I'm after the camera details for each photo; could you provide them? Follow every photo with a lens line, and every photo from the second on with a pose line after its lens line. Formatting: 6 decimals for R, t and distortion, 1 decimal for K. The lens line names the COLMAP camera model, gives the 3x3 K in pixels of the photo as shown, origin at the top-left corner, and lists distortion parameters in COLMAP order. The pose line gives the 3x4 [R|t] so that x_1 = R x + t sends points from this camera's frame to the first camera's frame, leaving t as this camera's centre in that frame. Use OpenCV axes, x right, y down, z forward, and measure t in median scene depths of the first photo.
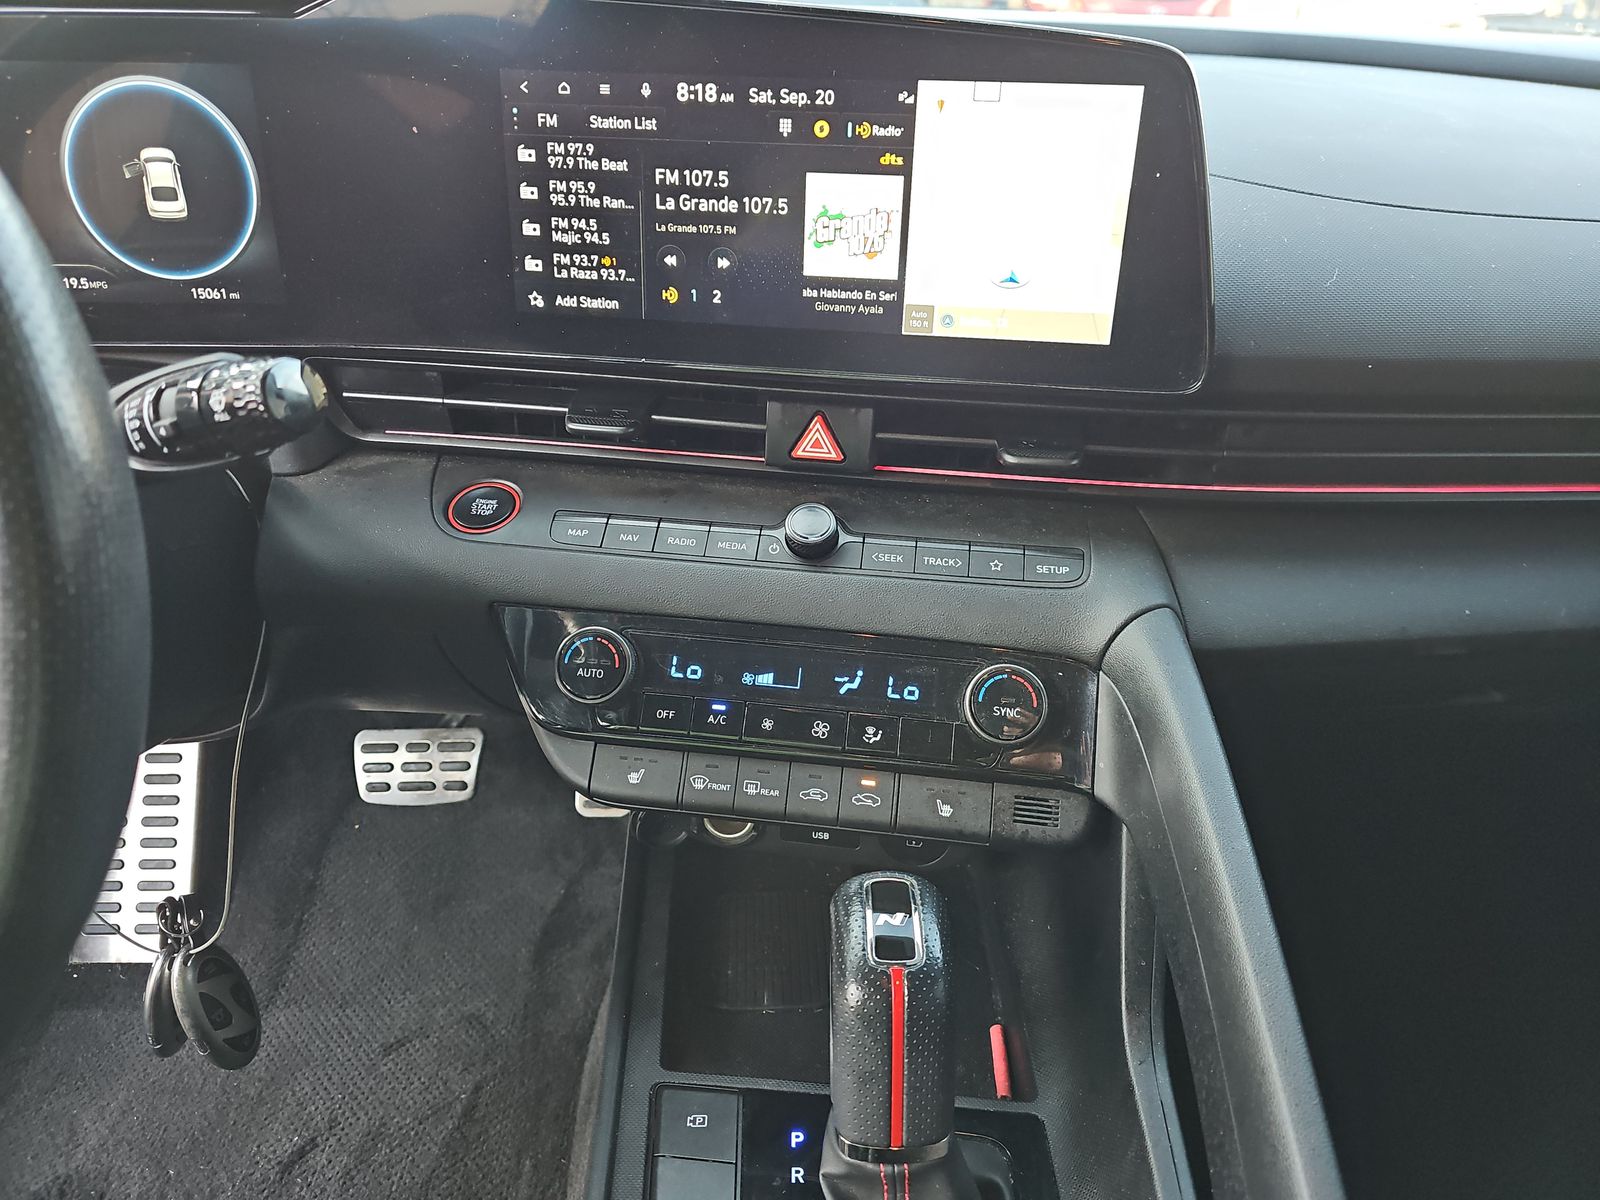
lens RADIAL K [[1053.6, 0, 798.4], [0, 1053.6, 604.8], [0, 0, 1]] dist [-0.009477, -0.007203]
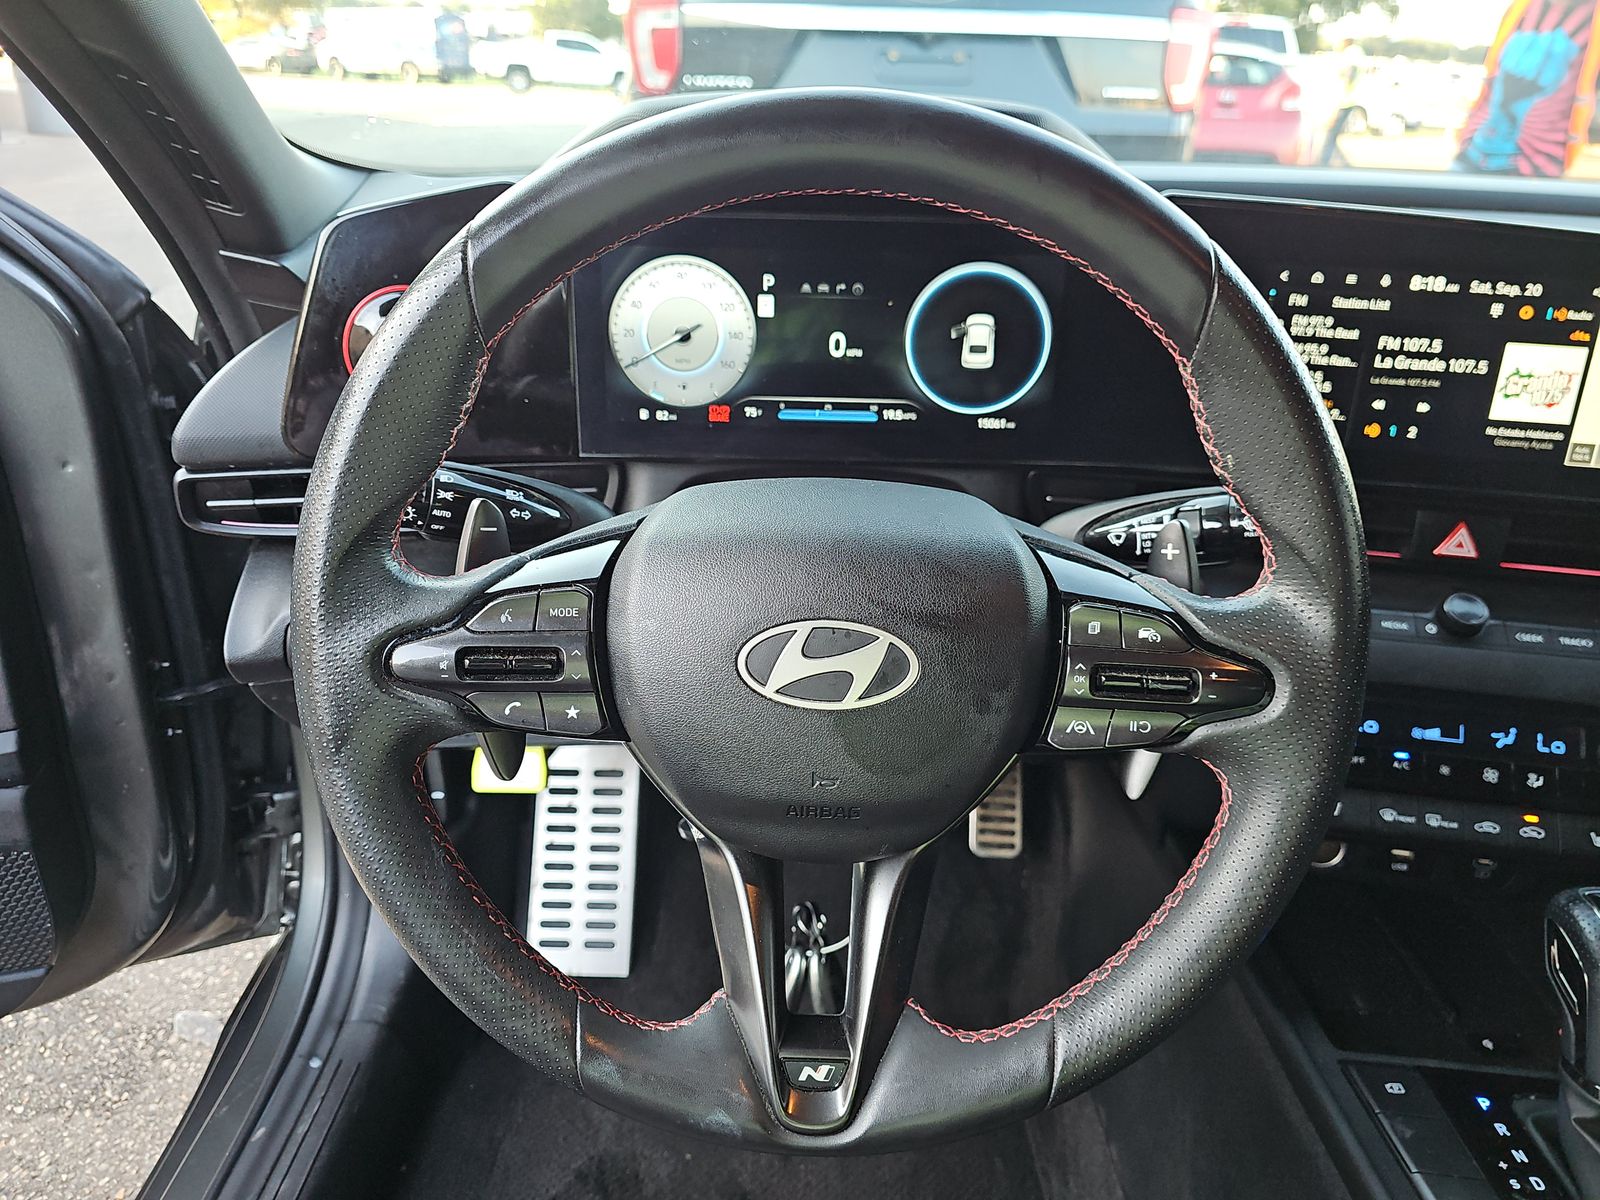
lens RADIAL K [[1099.1, 0, 799.3], [0, 1099.1, 600.7], [0, 0, 1]] dist [-0.024250, -0.014128]
pose [[0.997323, 0.017296, -0.071049, -0.744427], [-0.020758, 0.998618, -0.048279, -0.010018], [0.070116, 0.049625, 0.996304, -0.369535]]
